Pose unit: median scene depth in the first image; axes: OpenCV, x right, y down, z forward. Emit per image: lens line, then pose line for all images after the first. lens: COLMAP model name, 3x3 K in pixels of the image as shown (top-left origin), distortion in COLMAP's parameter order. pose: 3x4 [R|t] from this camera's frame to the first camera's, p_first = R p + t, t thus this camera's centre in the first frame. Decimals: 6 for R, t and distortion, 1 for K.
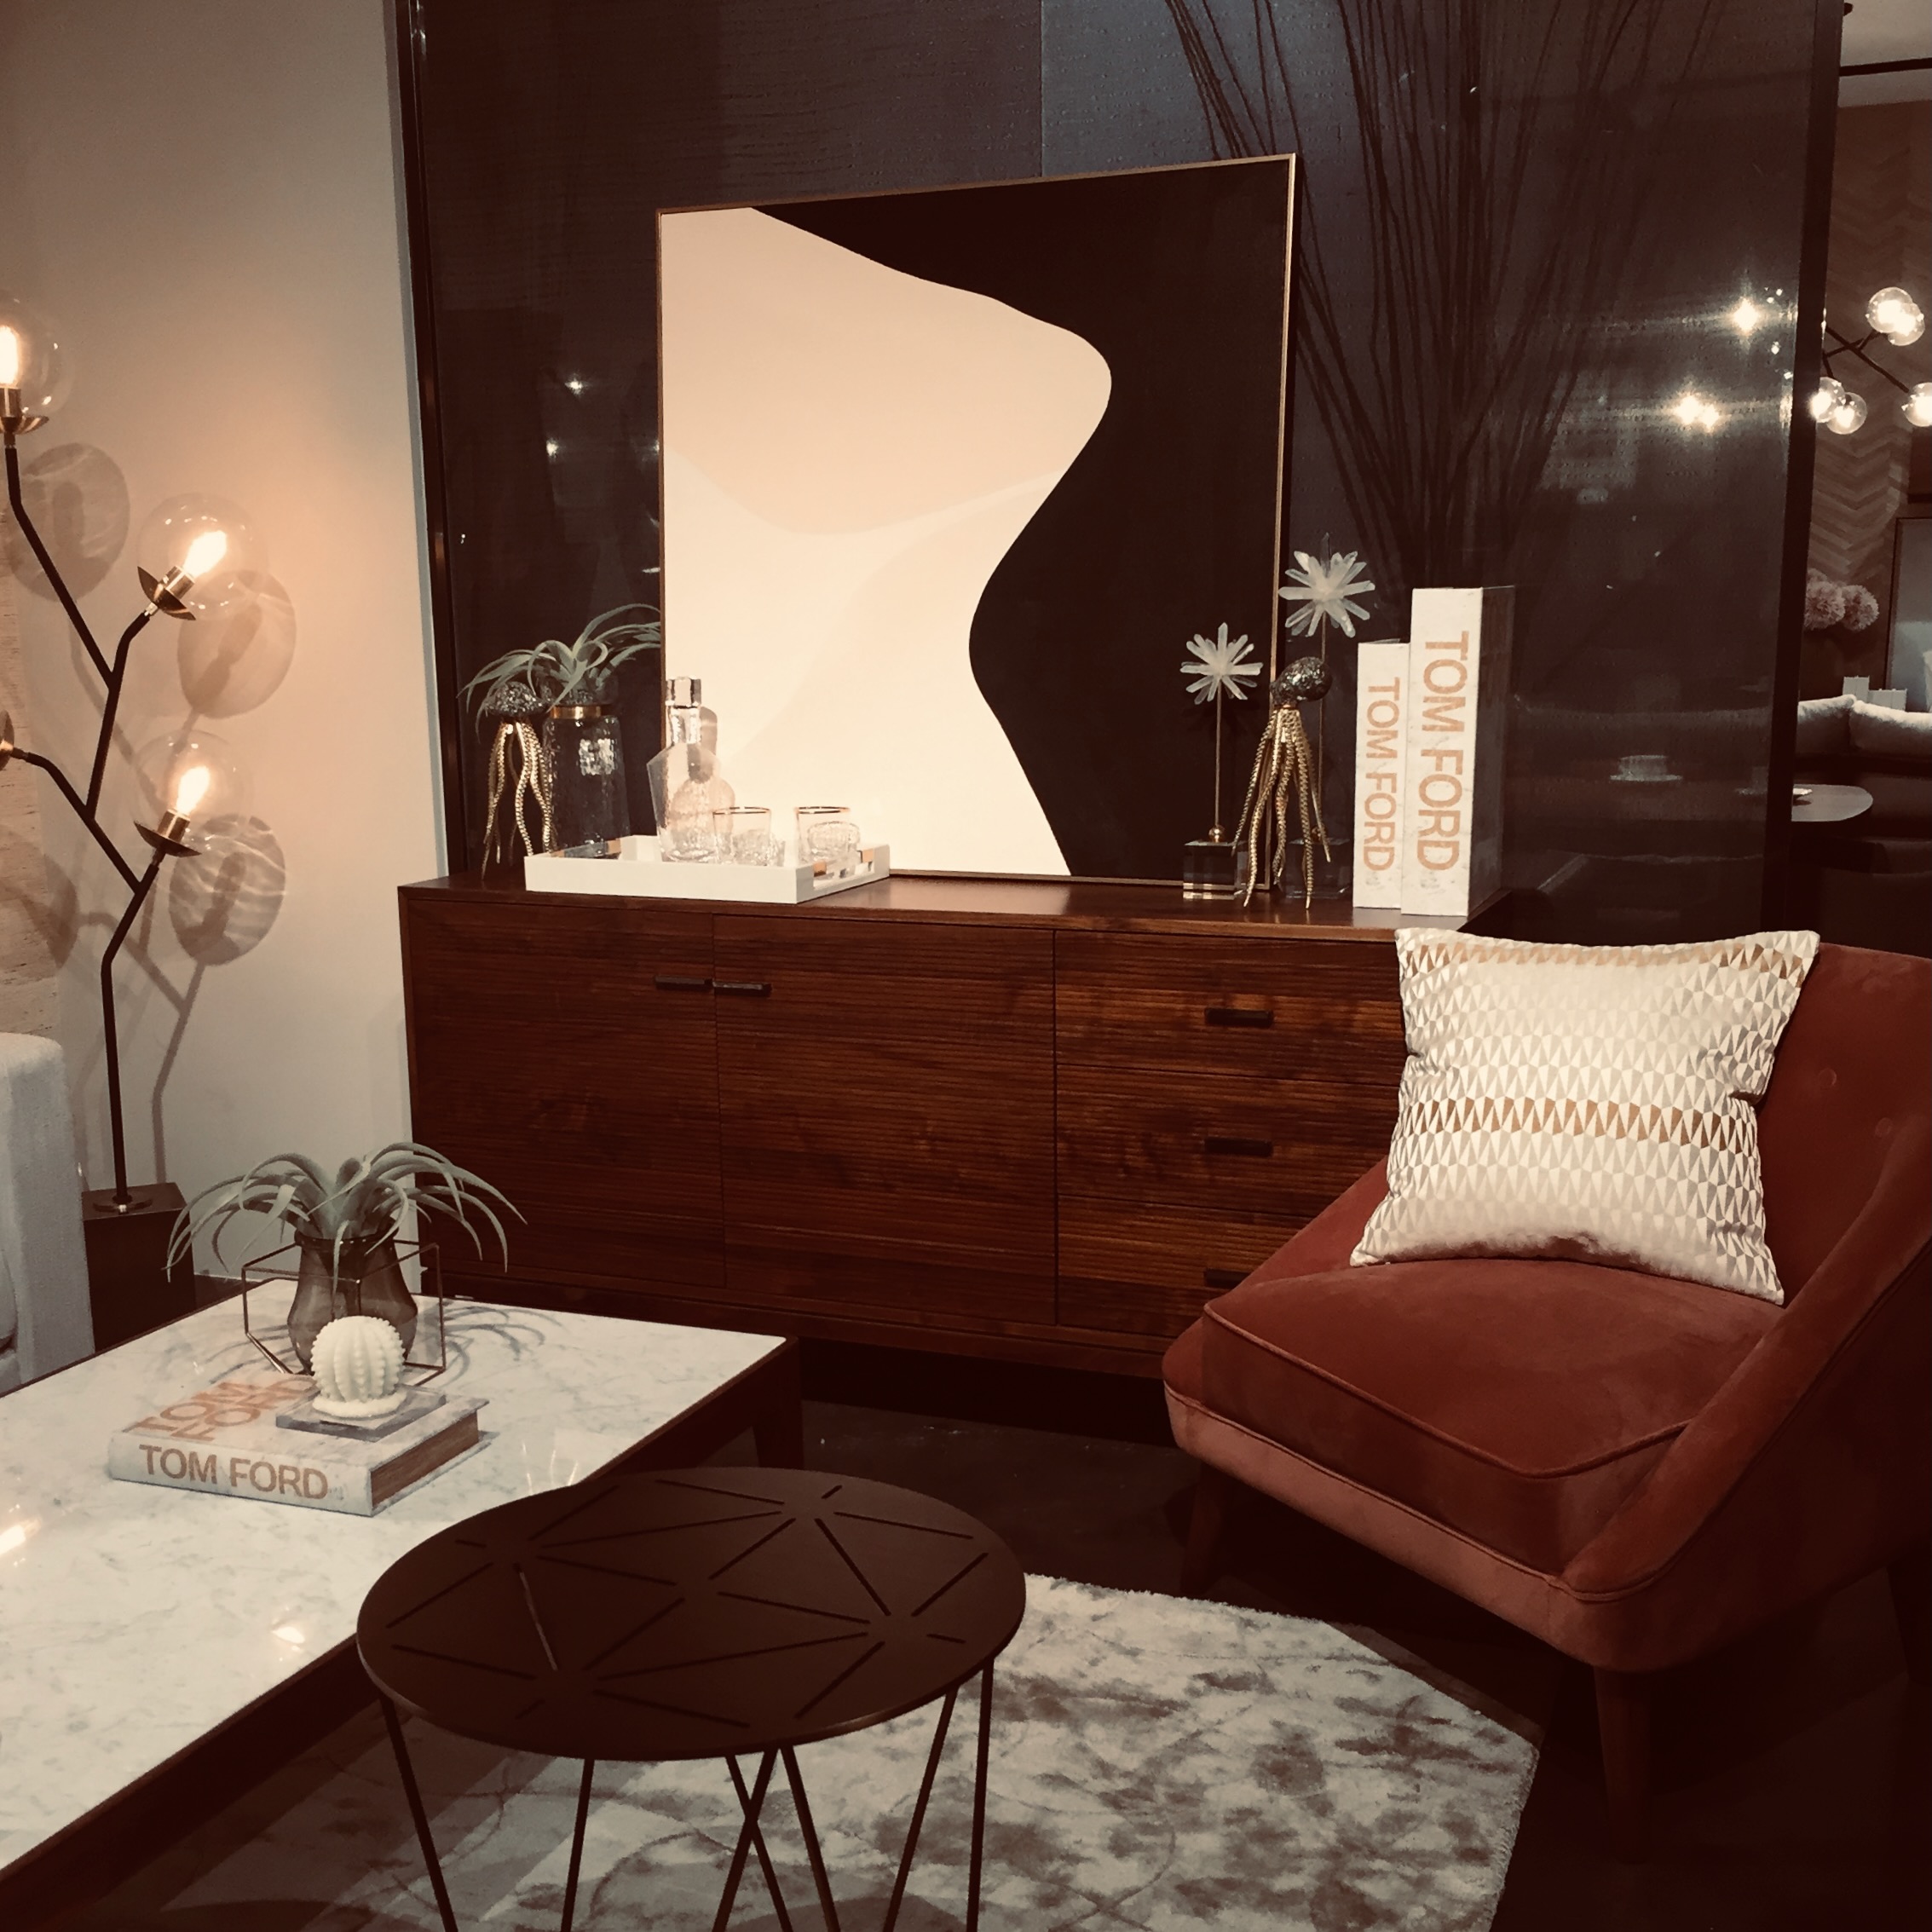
lens RADIAL K [[2368.7, 0, 954.7], [0, 2368.7, 1054.9], [0, 0, 1]] dist [0.055761, 0.000000]
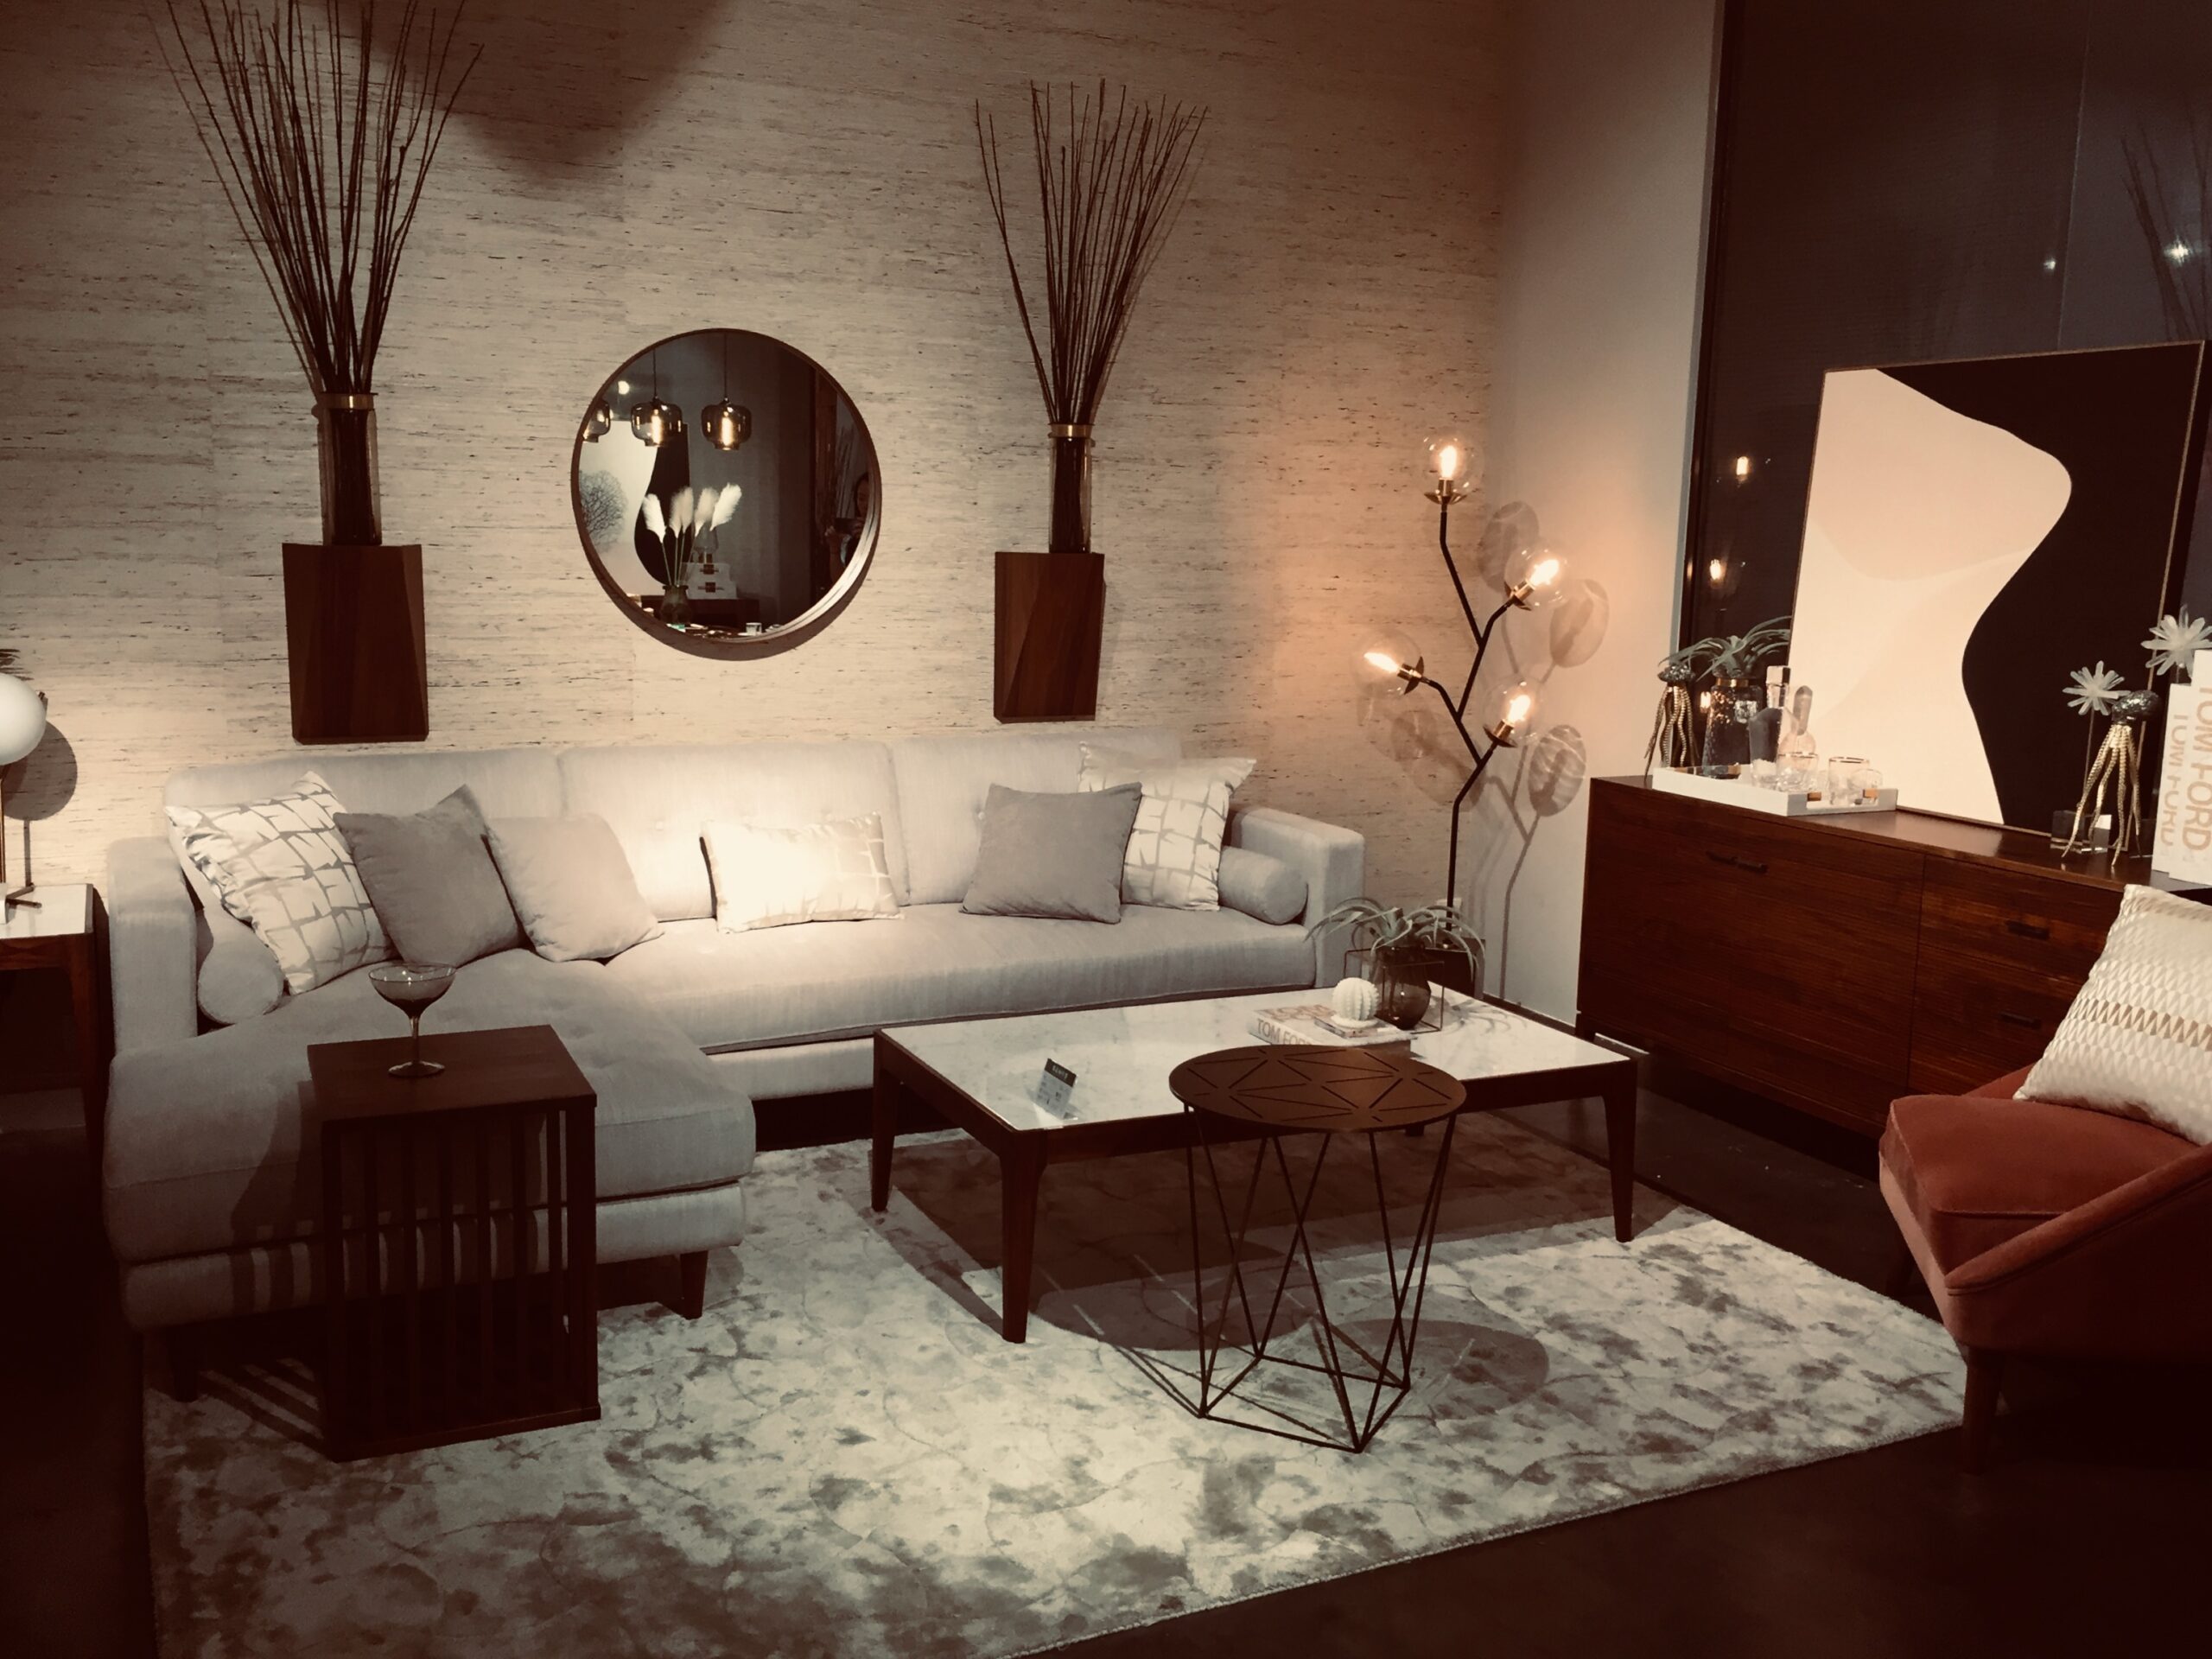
lens RADIAL K [[1880.1, 0, 1105.6], [0, 1880.1, 828.1], [0, 0, 1]] dist [0.011294, -0.012323]
pose [[0.743851, 0.136603, -0.654236, 0.403608], [-0.164426, 0.986207, 0.018969, -0.005852], [0.647803, 0.093463, 0.756053, -0.222119]]
